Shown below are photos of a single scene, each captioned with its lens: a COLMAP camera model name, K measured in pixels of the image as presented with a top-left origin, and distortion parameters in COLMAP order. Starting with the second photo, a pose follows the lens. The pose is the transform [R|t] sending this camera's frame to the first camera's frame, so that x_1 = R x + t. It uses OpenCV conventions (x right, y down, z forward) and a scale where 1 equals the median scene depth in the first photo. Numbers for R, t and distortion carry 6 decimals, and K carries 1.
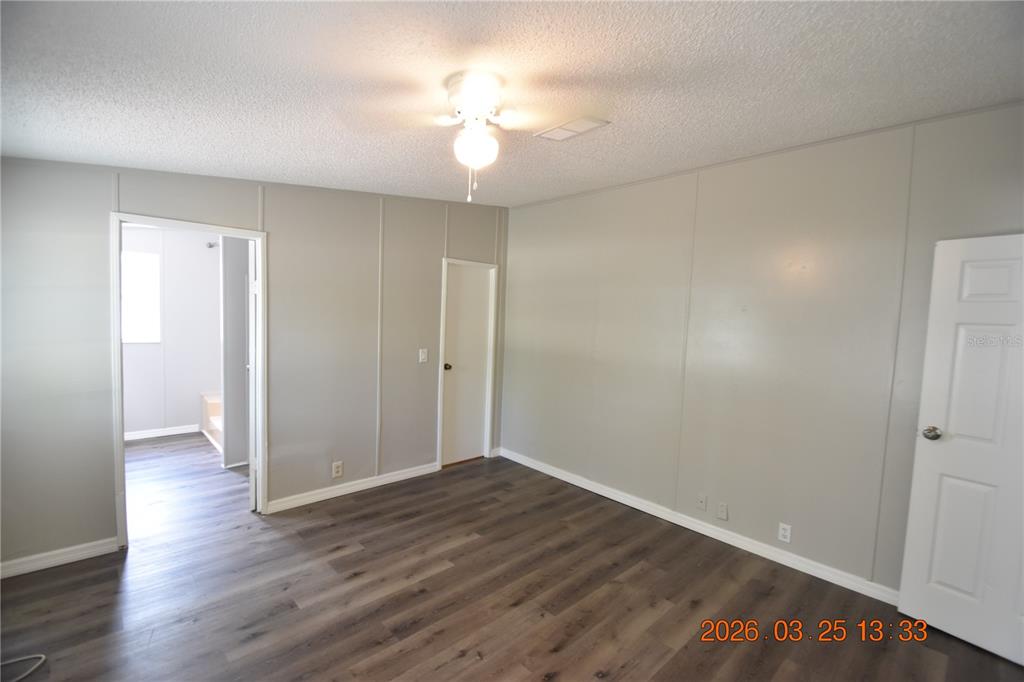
lens RADIAL K [[448.1, 0, 507.3], [0, 448.1, 343.0], [0, 0, 1]] dist [-0.013755, -0.002479]
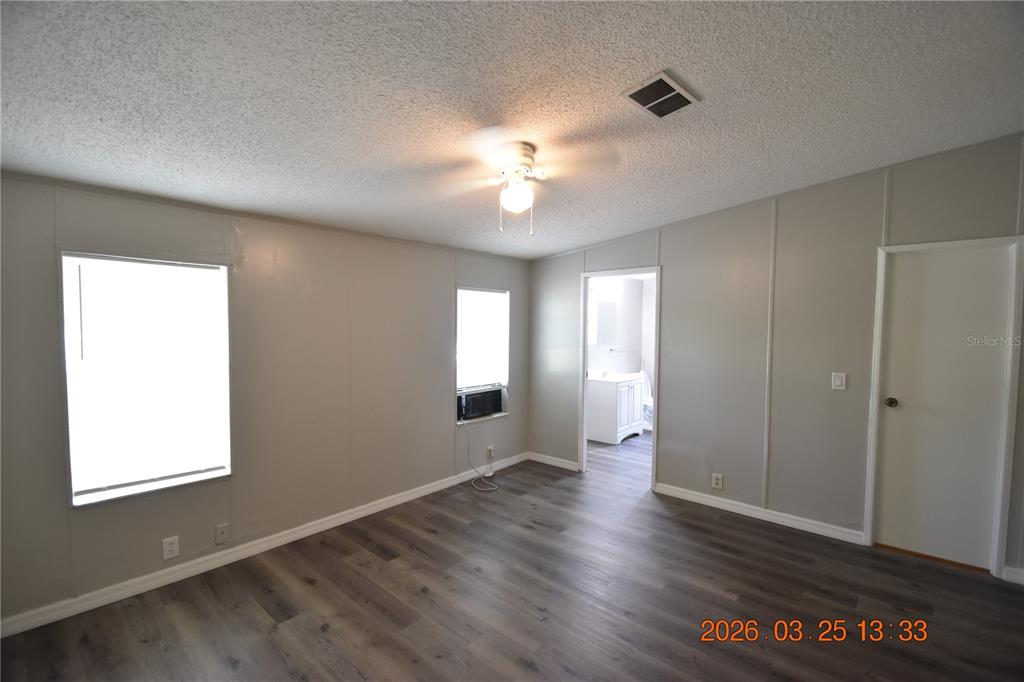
lens RADIAL K [[448.1, 0, 511.1], [0, 448.1, 344.3], [0, 0, 1]] dist [-0.013755, -0.002479]
pose [[0.079584, 0.010551, -0.996772, 0.684973], [-0.055198, 0.998456, 0.006162, -0.012074], [0.995299, 0.054529, 0.080043, 0.493295]]
